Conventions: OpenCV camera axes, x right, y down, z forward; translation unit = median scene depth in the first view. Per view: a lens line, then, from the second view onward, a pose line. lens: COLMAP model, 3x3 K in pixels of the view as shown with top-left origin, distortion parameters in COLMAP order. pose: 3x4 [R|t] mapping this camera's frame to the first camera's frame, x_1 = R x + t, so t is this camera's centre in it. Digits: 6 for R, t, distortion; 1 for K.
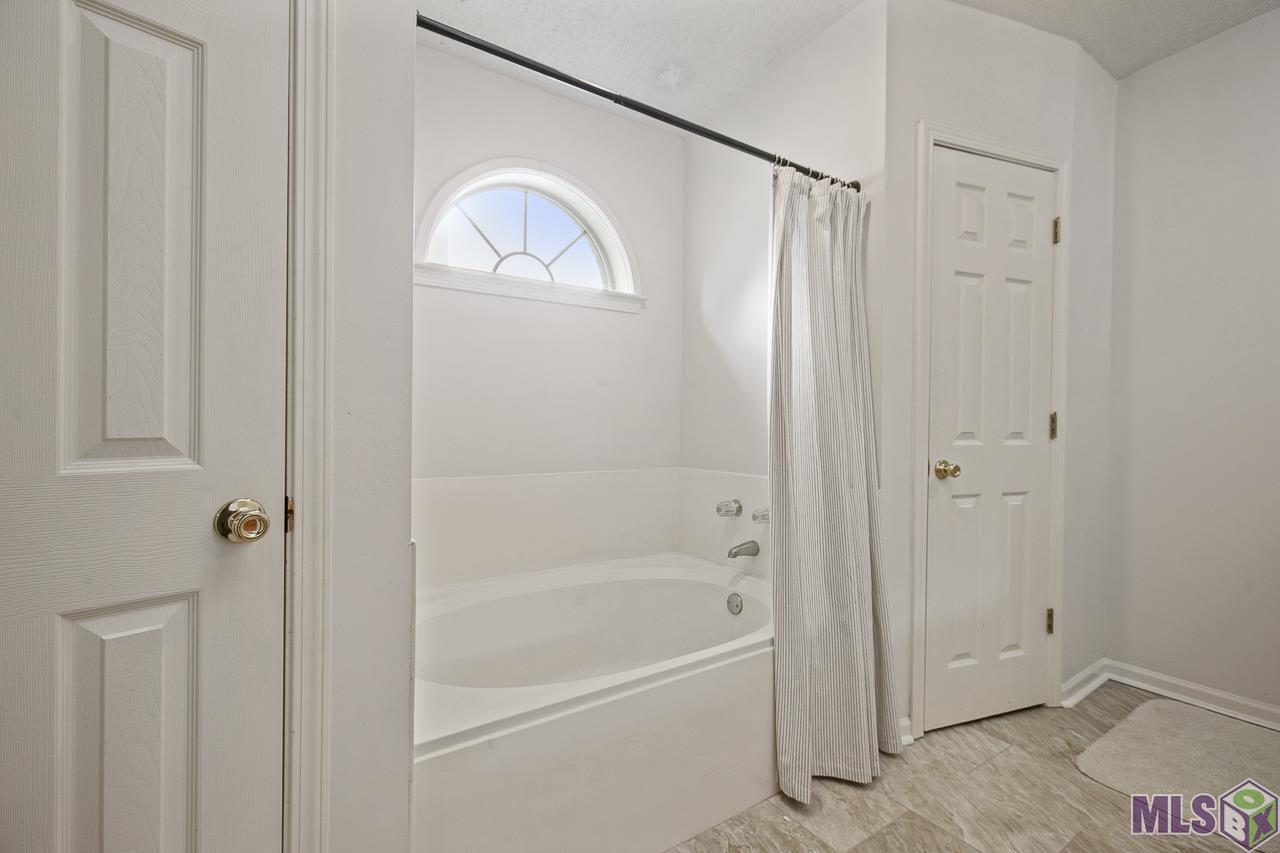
lens RADIAL K [[583.7, 0, 637.3], [0, 583.7, 421.1], [0, 0, 1]] dist [-0.001379, 0.003734]
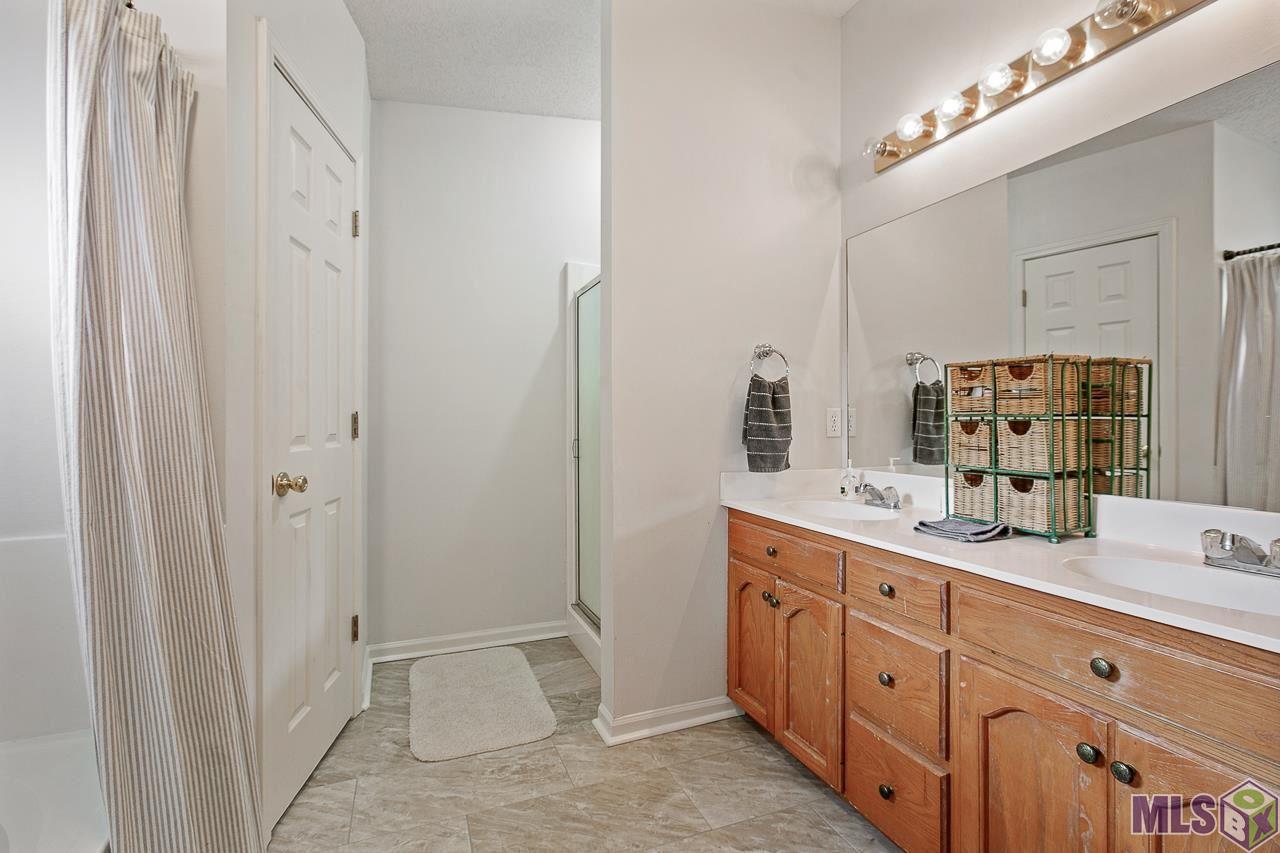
lens RADIAL K [[583.7, 0, 640.2], [0, 583.7, 420.5], [0, 0, 1]] dist [-0.001379, 0.003734]
pose [[0.215335, -0.010338, 0.976485, -0.137313], [0.004516, 0.999944, 0.009591, -0.008032], [-0.976530, 0.002345, 0.215370, 0.355630]]
